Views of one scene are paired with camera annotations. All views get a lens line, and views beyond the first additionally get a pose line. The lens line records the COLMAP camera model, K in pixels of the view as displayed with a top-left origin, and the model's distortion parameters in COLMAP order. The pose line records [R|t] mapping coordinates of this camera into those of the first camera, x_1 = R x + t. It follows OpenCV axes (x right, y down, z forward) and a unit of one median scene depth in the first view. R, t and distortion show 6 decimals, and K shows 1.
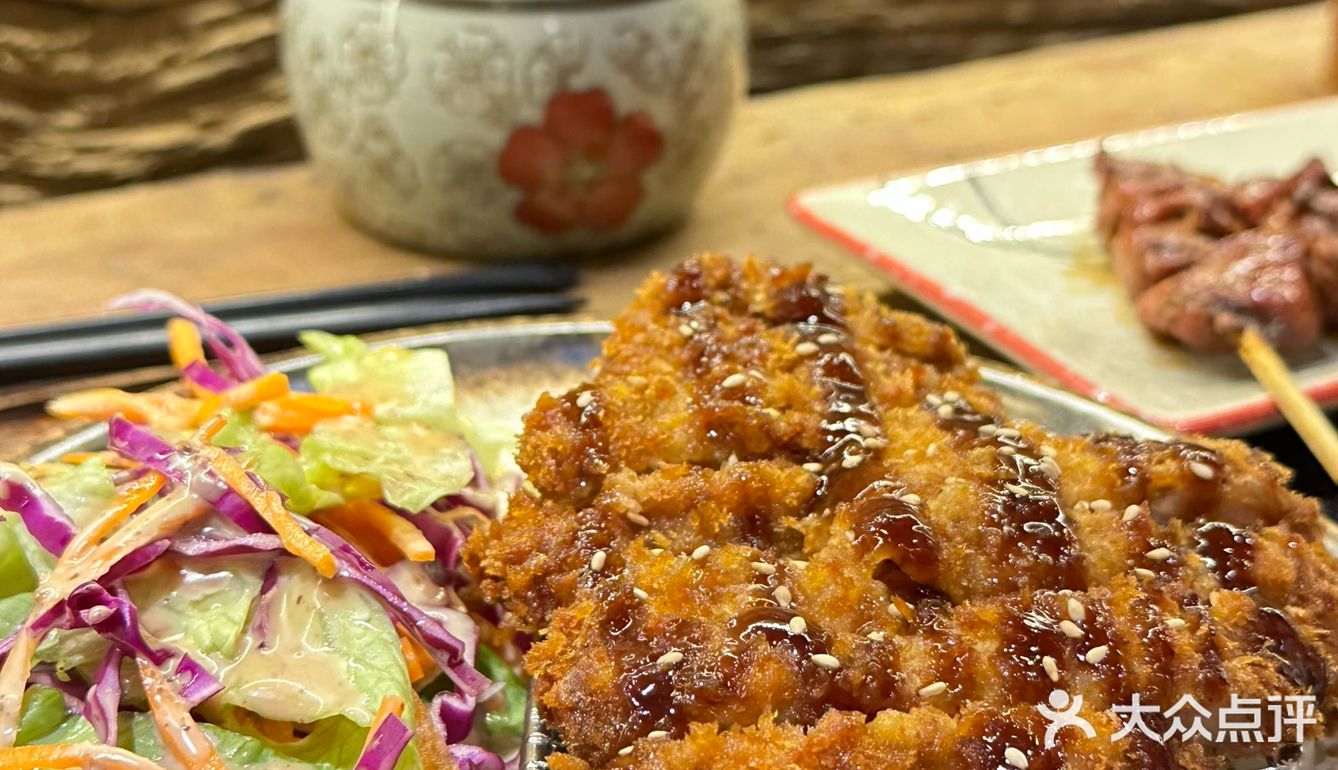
lens RADIAL K [[2241.2, 0, 669.0], [0, 2241.2, 385.0], [0, 0, 1]] dist [0.048771, 0.036780]
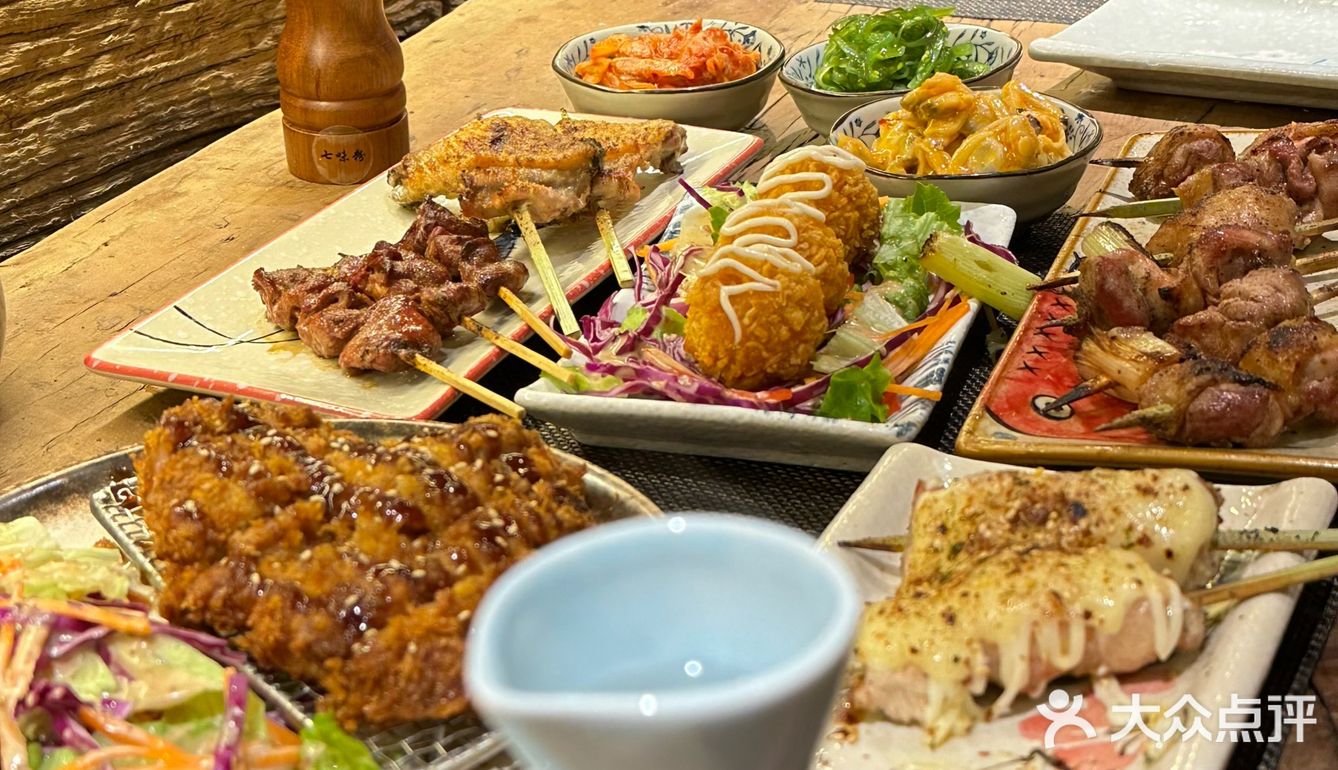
lens RADIAL K [[2241.2, 0, 669.0], [0, 2241.2, 385.0], [0, 0, 1]] dist [0.048771, 0.036780]
pose [[0.793192, -0.309296, 0.524579, -0.626466], [0.298525, 0.948301, 0.107740, -0.159442], [-0.530782, 0.071142, 0.844517, -0.726030]]
